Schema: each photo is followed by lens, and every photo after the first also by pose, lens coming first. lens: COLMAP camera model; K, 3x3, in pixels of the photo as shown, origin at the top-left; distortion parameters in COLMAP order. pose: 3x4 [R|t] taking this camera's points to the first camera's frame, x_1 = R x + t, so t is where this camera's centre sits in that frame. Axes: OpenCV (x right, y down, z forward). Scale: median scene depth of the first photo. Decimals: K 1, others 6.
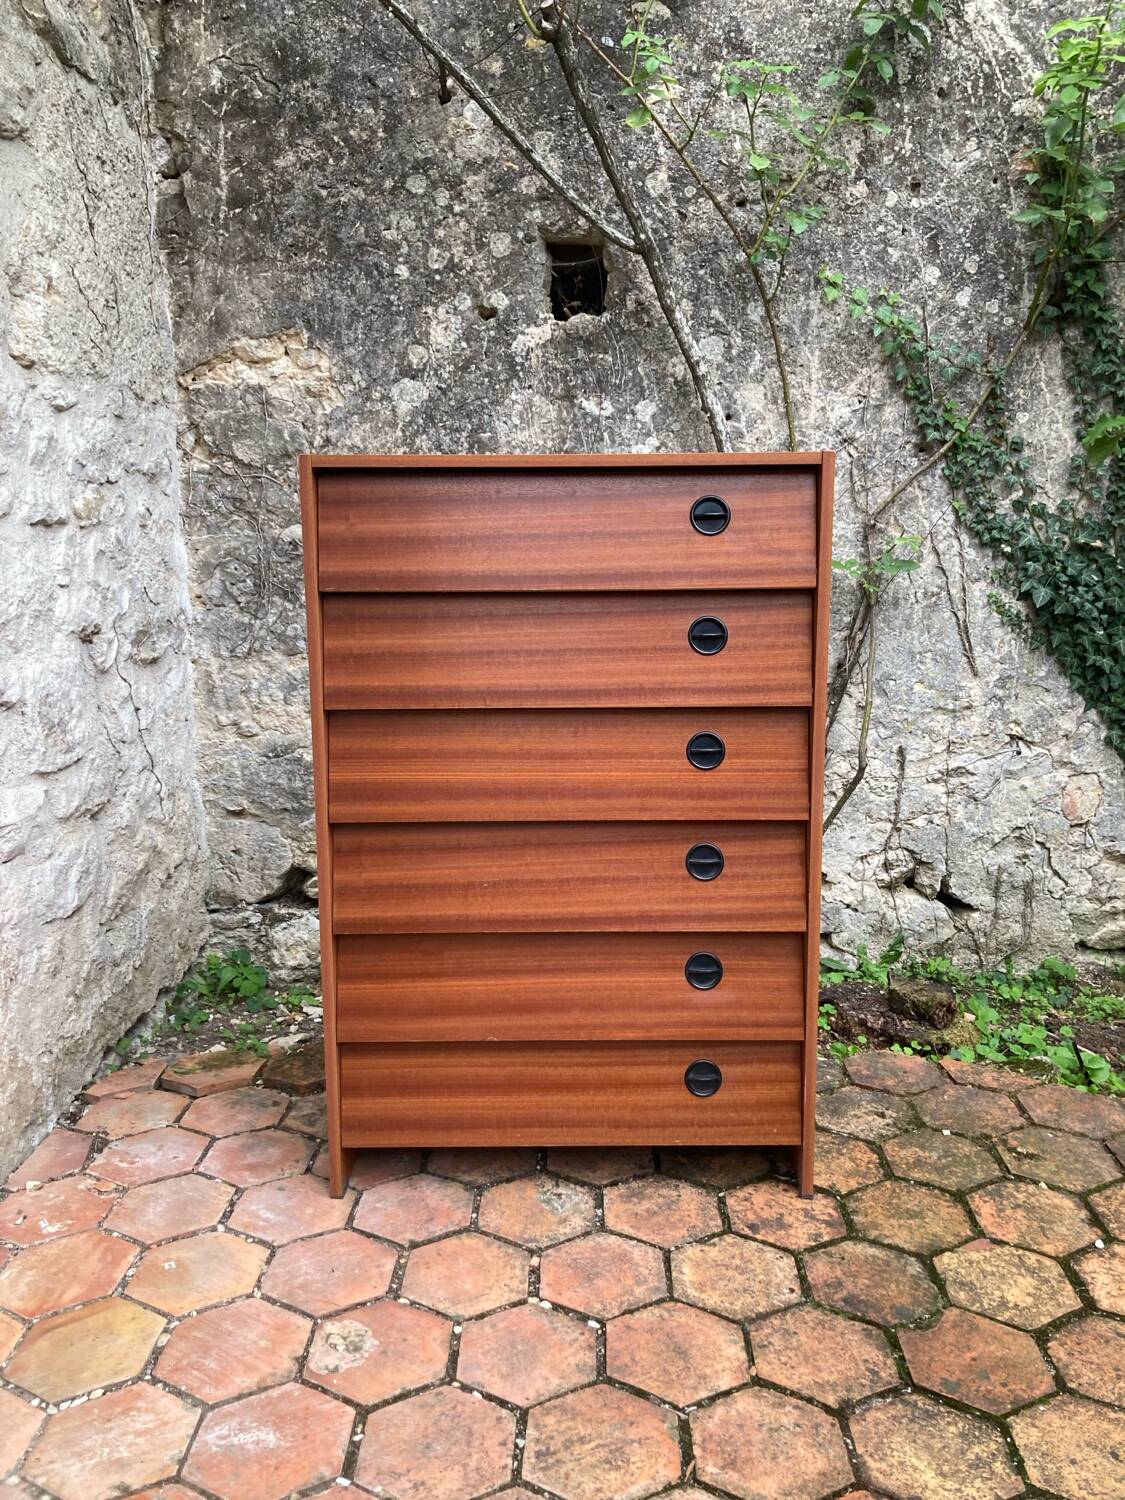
lens RADIAL K [[1245.3, 0, 579.2], [0, 1245.3, 719.0], [0, 0, 1]] dist [0.004481, 0.003418]
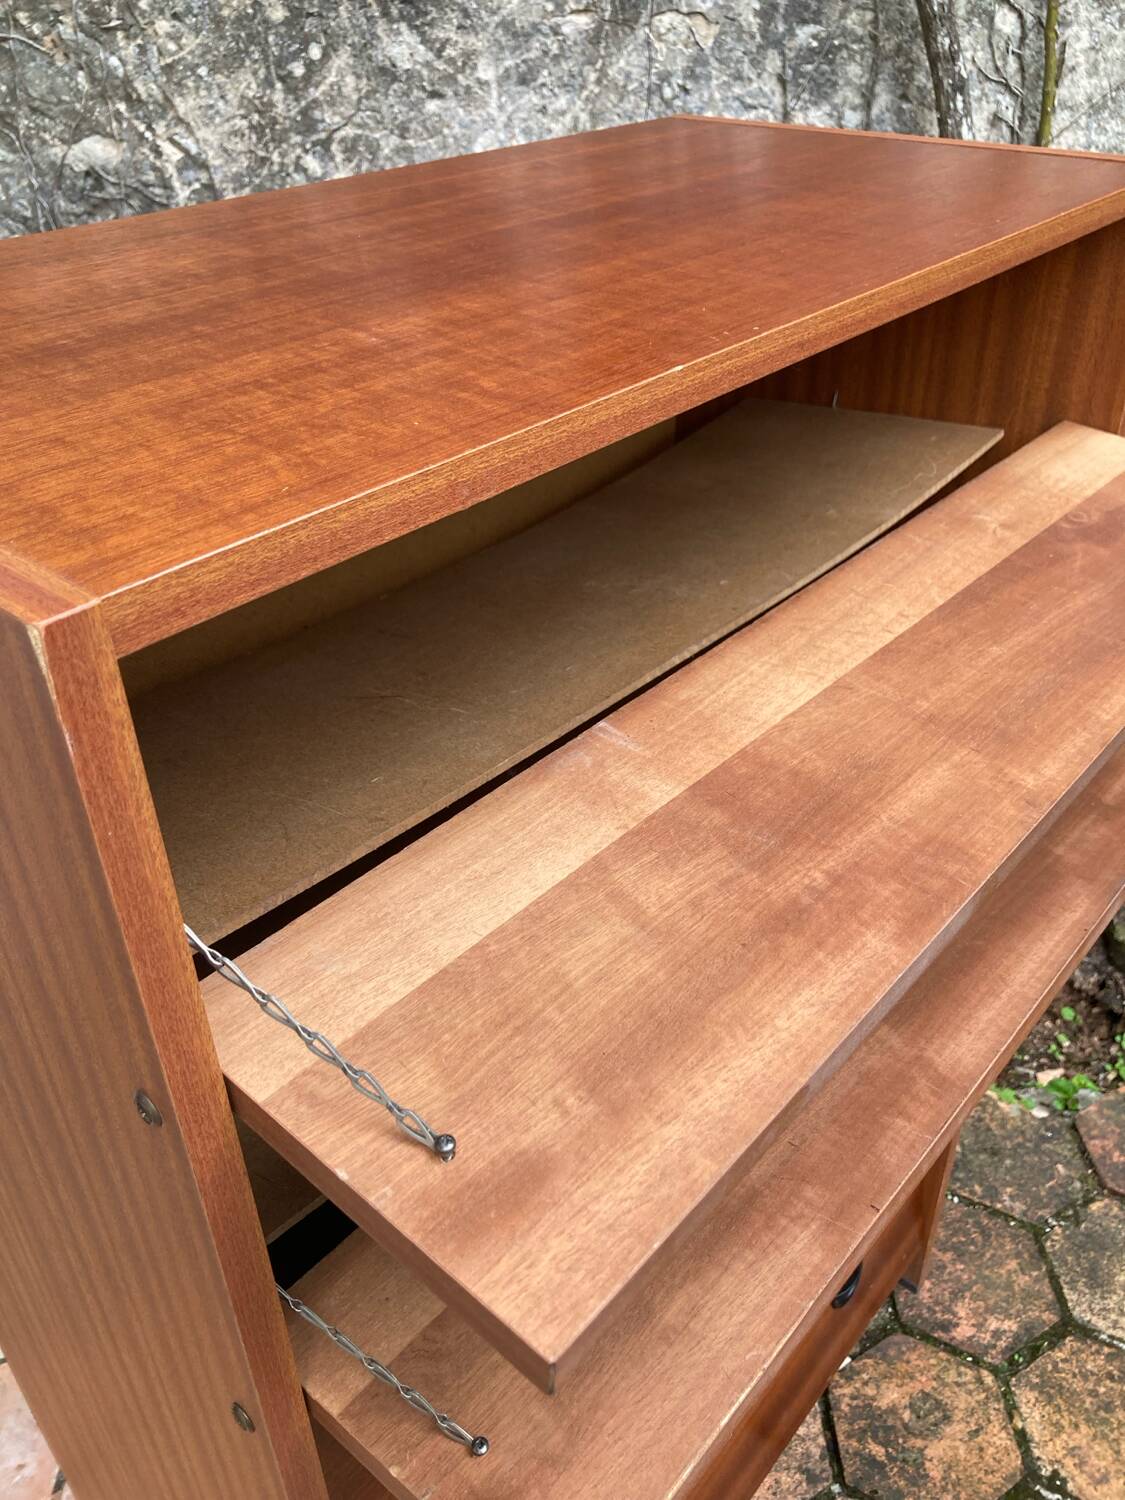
lens RADIAL K [[1245.3, 0, 587.3], [0, 1245.3, 735.7], [0, 0, 1]] dist [0.004481, 0.003418]
pose [[0.998895, -0.029862, 0.036282, -0.047180], [0.012321, 0.911538, 0.411032, -0.145214], [-0.045347, -0.410131, 0.910898, 0.424059]]
